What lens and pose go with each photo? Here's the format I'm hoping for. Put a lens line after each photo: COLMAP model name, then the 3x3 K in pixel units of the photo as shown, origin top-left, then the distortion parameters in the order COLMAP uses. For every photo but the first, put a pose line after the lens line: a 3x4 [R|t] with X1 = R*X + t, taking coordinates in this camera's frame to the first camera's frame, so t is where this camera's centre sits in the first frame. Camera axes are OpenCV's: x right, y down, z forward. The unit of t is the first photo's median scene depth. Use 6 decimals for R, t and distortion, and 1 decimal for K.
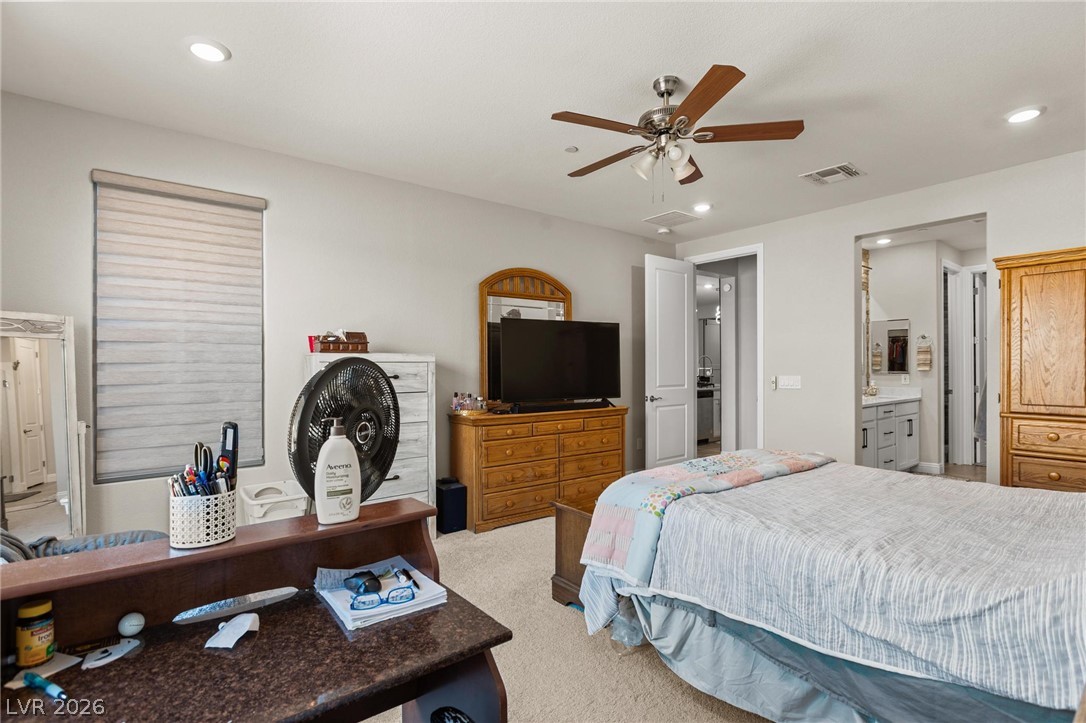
lens RADIAL K [[506.7, 0, 544.4], [0, 506.7, 375.3], [0, 0, 1]] dist [-0.013060, -0.000175]
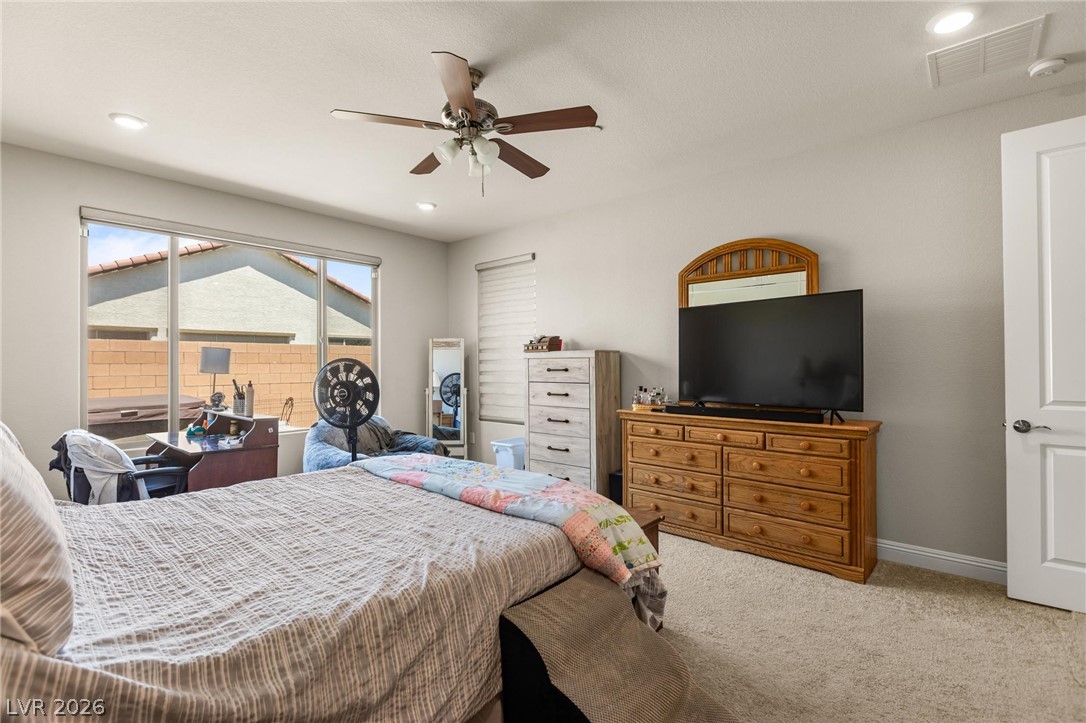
lens RADIAL K [[510.0, 0, 543.0], [0, 510.0, 361.5], [0, 0, 1]] dist [-0.000165, -0.000096]
pose [[0.188206, 0.000502, -0.982129, 0.771598], [-0.012706, 0.999917, -0.001924, -0.011399], [0.982047, 0.012841, 0.188197, 0.578185]]
